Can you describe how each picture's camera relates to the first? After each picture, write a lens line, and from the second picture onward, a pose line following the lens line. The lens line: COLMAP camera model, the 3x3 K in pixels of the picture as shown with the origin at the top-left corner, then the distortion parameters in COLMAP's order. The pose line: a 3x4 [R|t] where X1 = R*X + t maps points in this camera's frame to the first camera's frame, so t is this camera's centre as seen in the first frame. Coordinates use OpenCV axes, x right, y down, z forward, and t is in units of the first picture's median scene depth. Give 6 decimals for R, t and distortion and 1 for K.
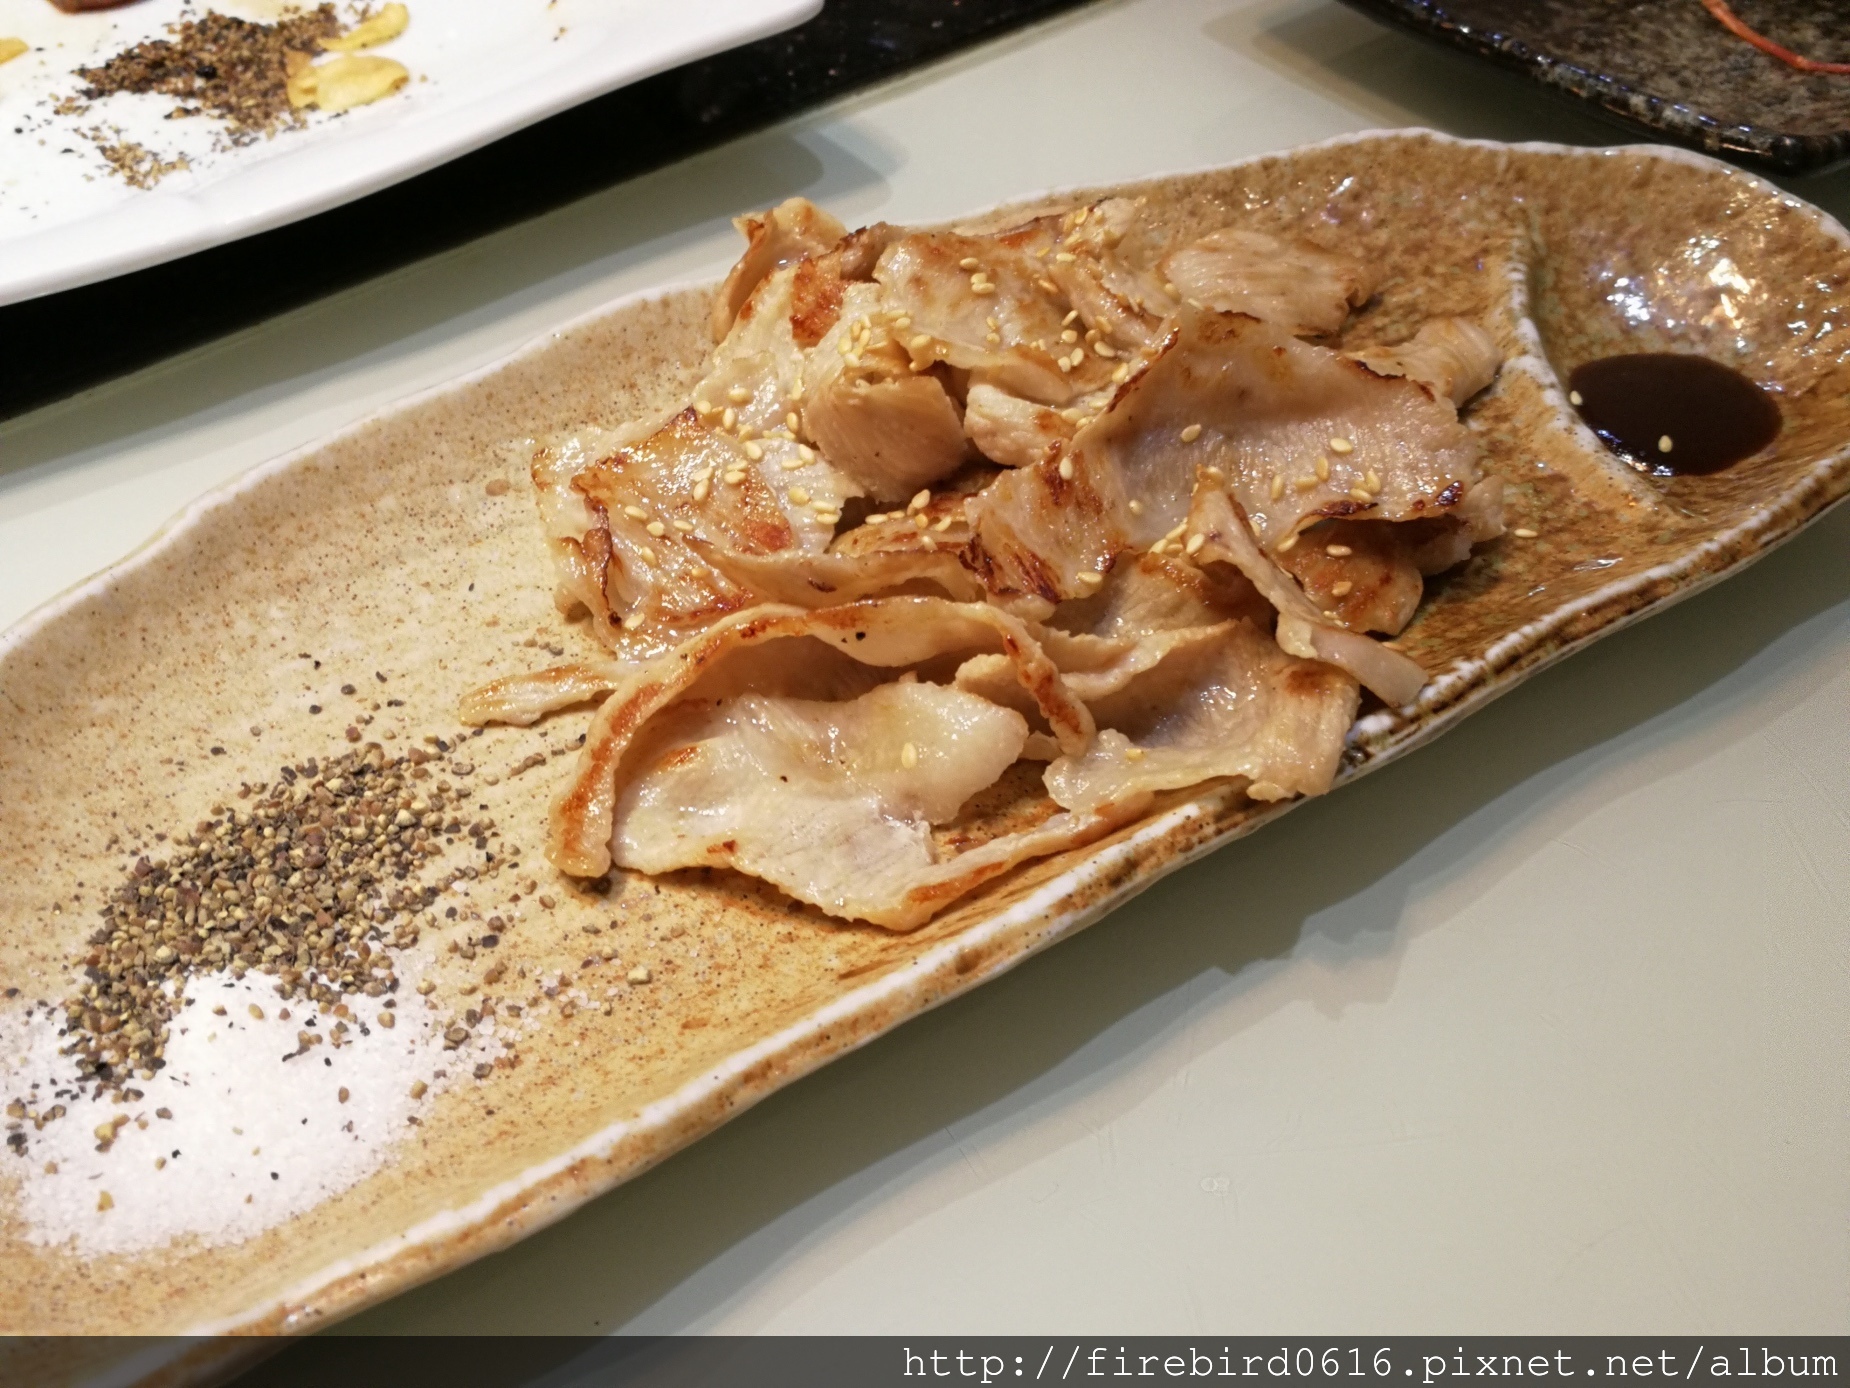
lens RADIAL K [[2020.5, 0, 858.6], [0, 2020.5, 693.9], [0, 0, 1]] dist [0.289717, -0.944863]
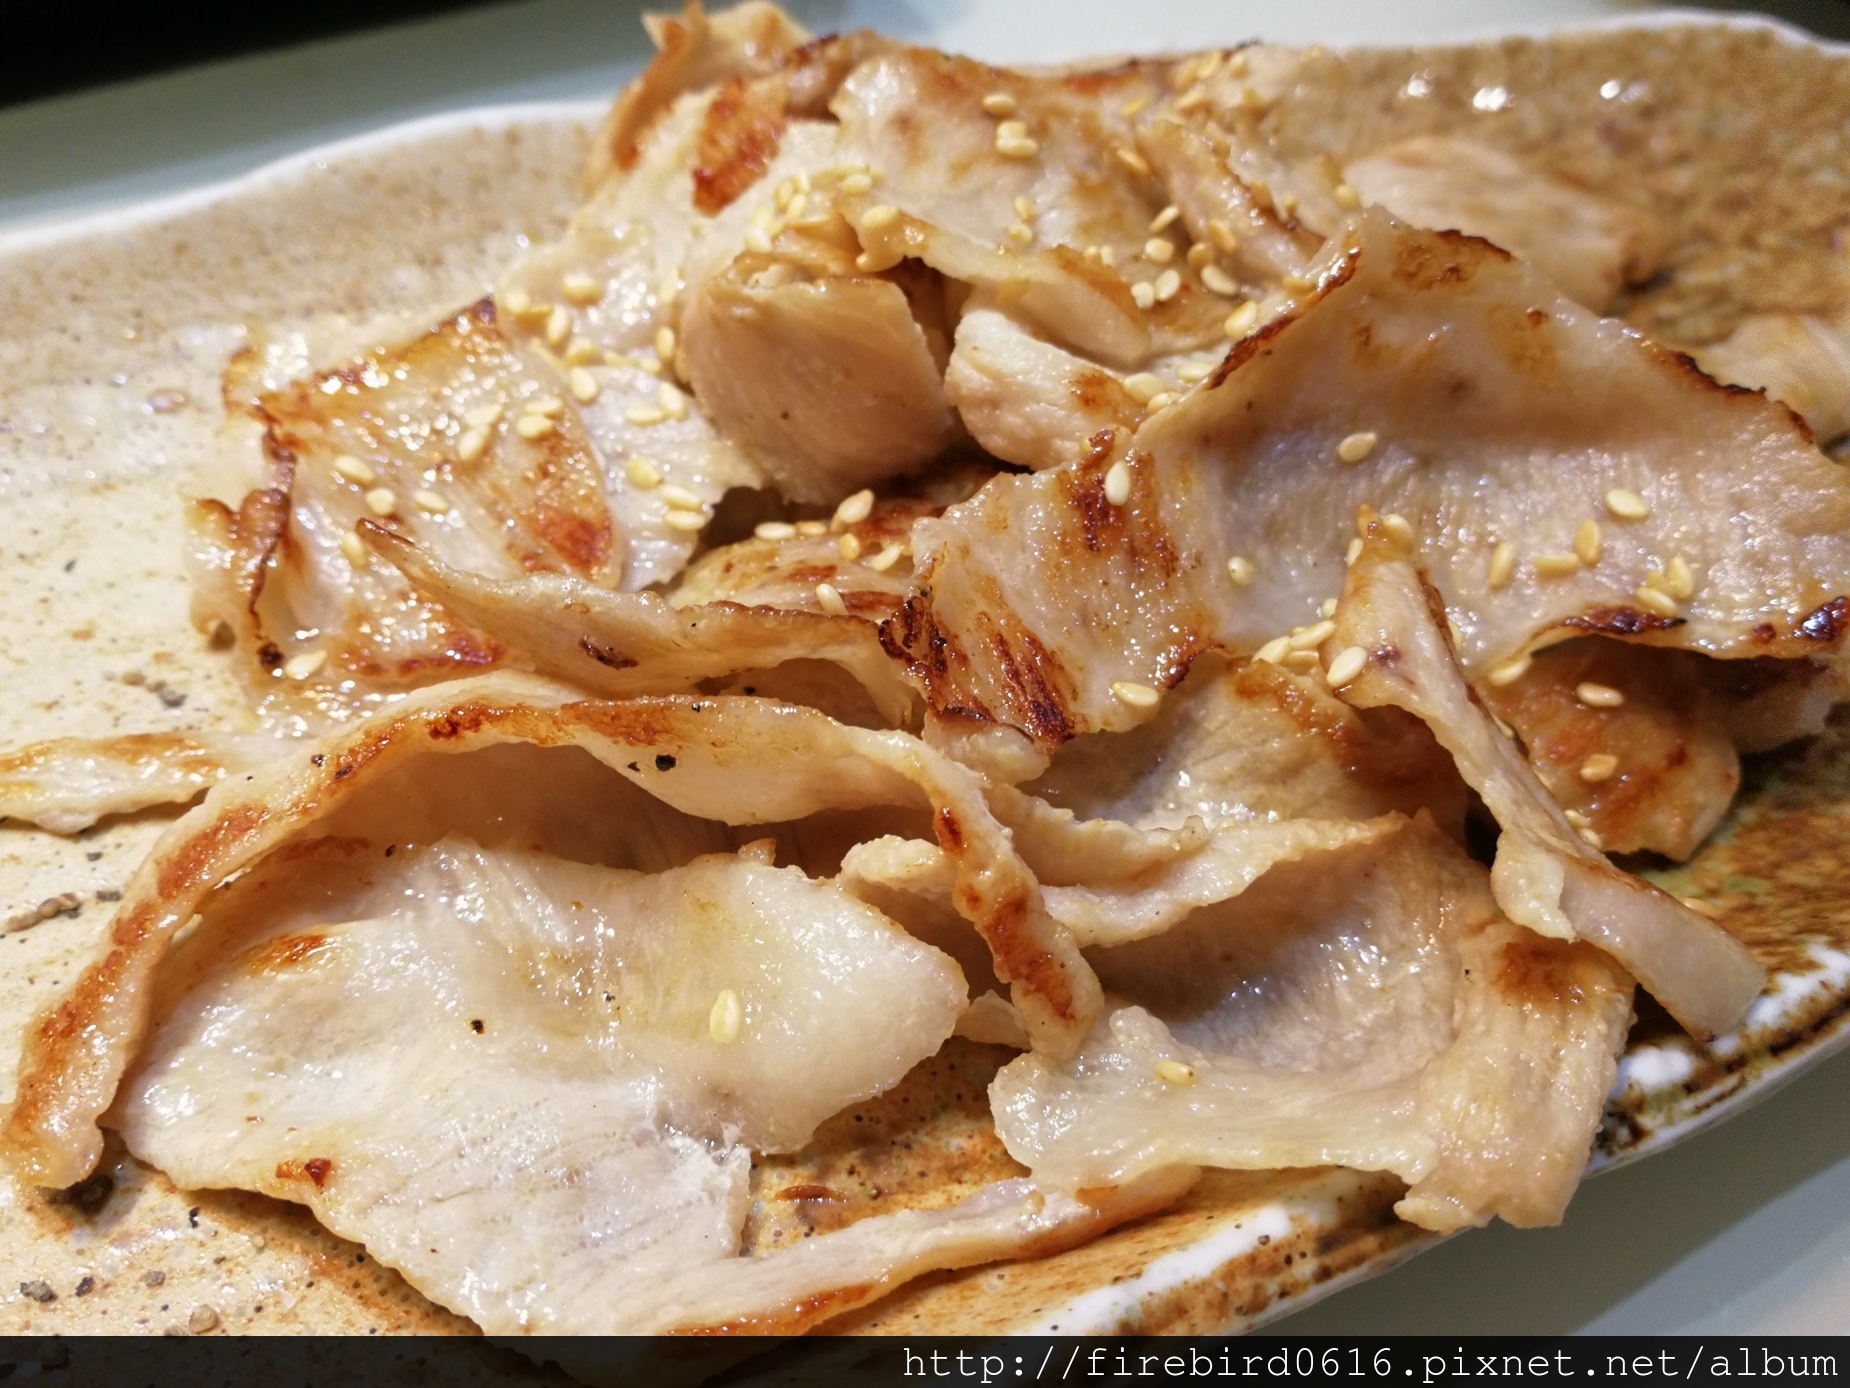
lens RADIAL K [[1980.0, 0, 873.4], [0, 1980.0, 696.0], [0, 0, 1]] dist [0.006611, 0.037322]
pose [[0.991492, 0.123482, -0.041180, 0.065221], [-0.122814, 0.992260, 0.018371, -0.055936], [0.043130, -0.013157, 0.998983, 0.468464]]
